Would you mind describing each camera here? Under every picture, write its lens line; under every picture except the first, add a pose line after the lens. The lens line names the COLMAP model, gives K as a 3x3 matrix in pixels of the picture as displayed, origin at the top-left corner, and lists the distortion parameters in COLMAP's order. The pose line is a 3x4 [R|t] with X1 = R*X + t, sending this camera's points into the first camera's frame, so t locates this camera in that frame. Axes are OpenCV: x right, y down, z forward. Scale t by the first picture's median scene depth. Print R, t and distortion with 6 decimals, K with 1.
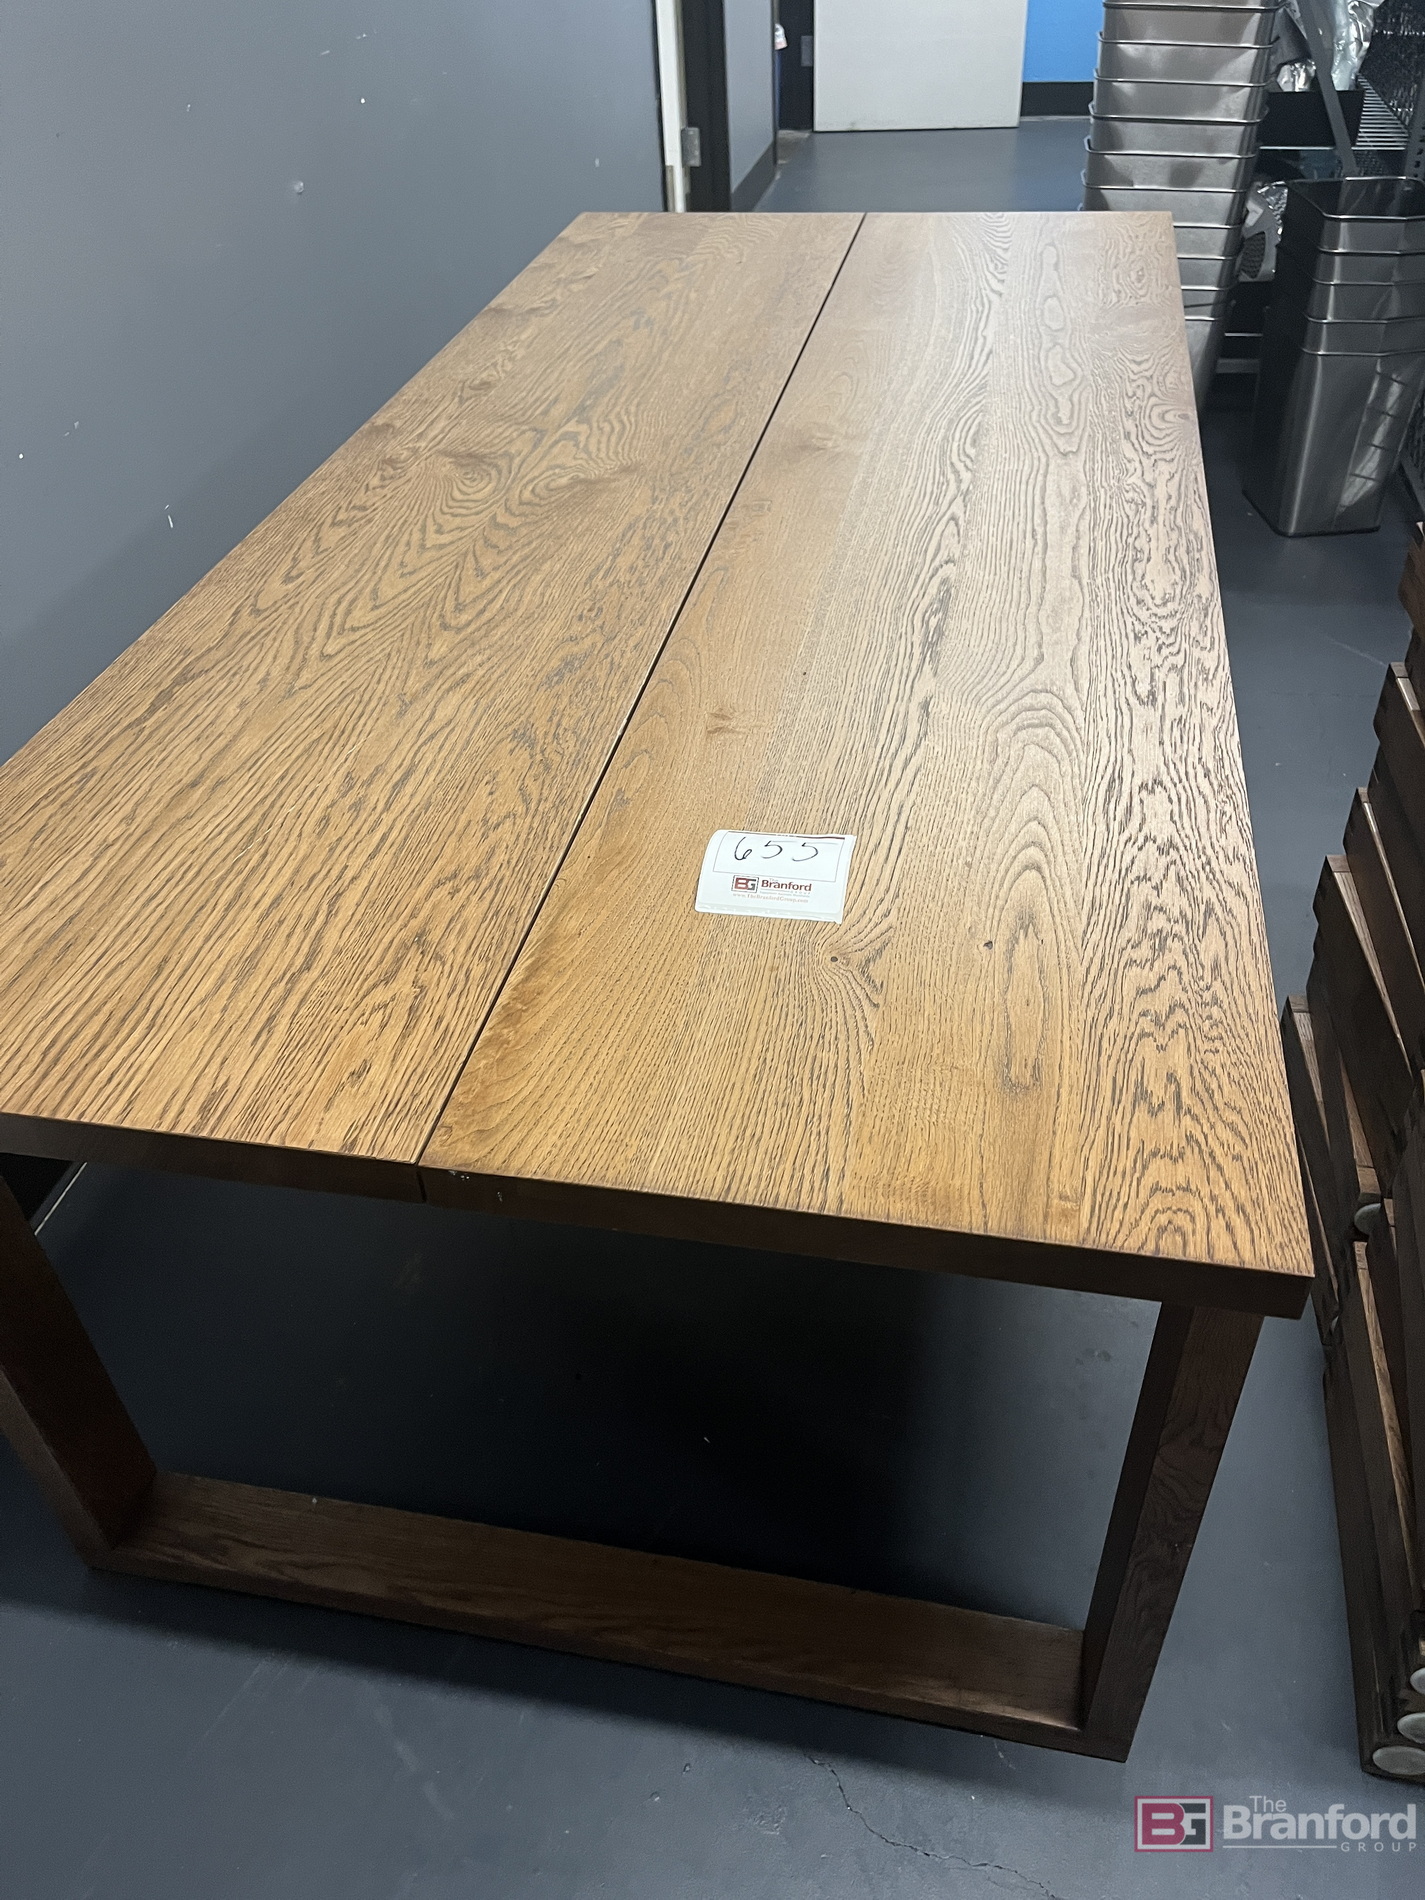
lens RADIAL K [[1468.8, 0, 720.3], [0, 1468.8, 938.1], [0, 0, 1]] dist [0.050752, -0.047157]
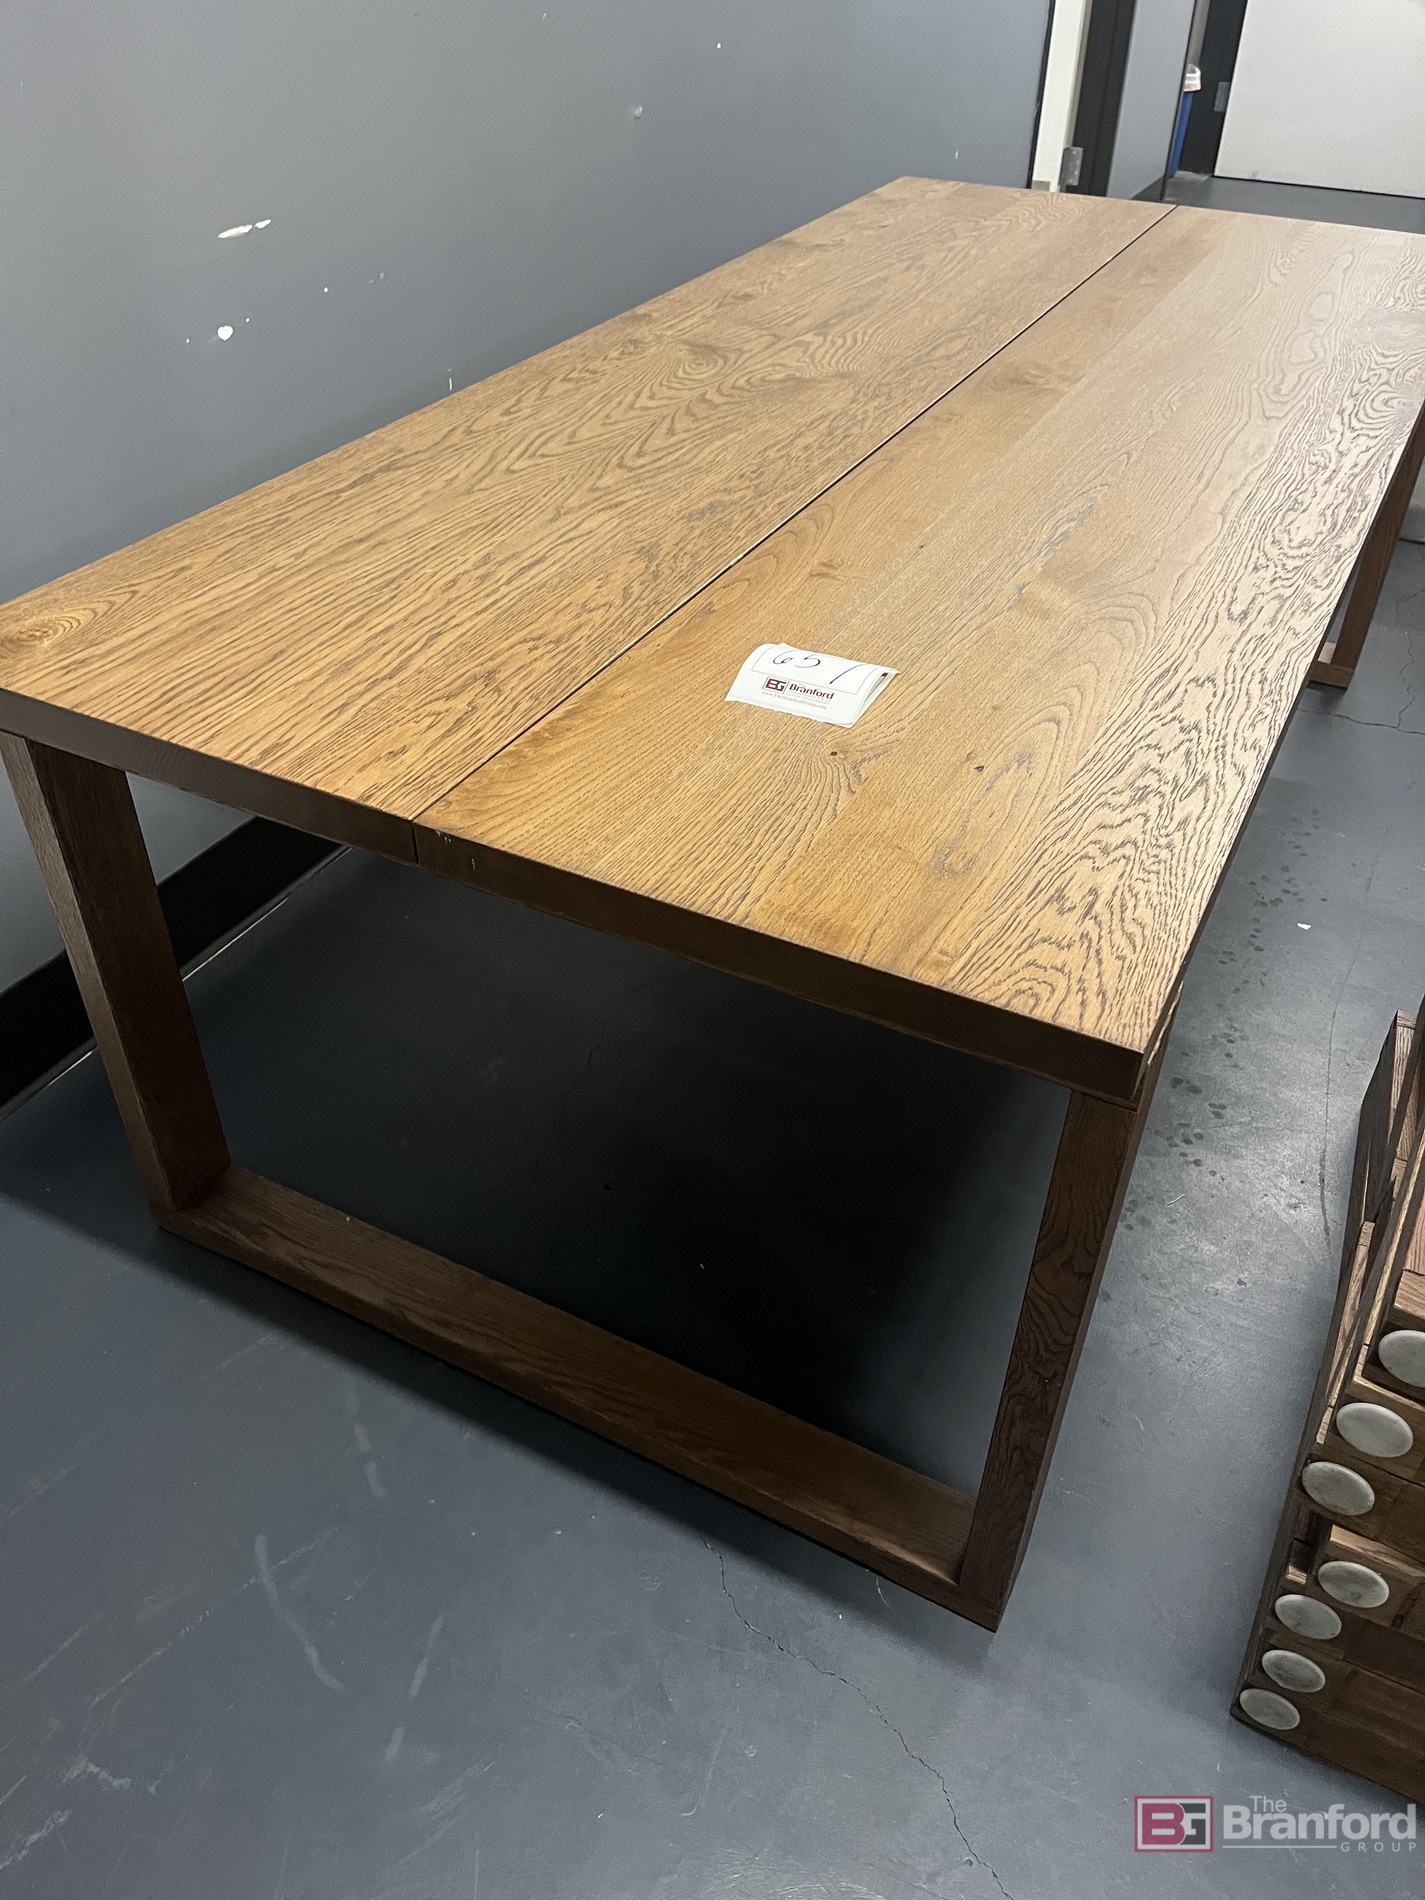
lens RADIAL K [[1468.8, 0, 706.7], [0, 1468.8, 957.5], [0, 0, 1]] dist [0.050752, -0.047157]
pose [[0.957848, 0.214853, -0.190697, 0.188818], [-0.217789, 0.975979, 0.005677, 0.146131], [0.187336, 0.036094, 0.981633, -0.064313]]
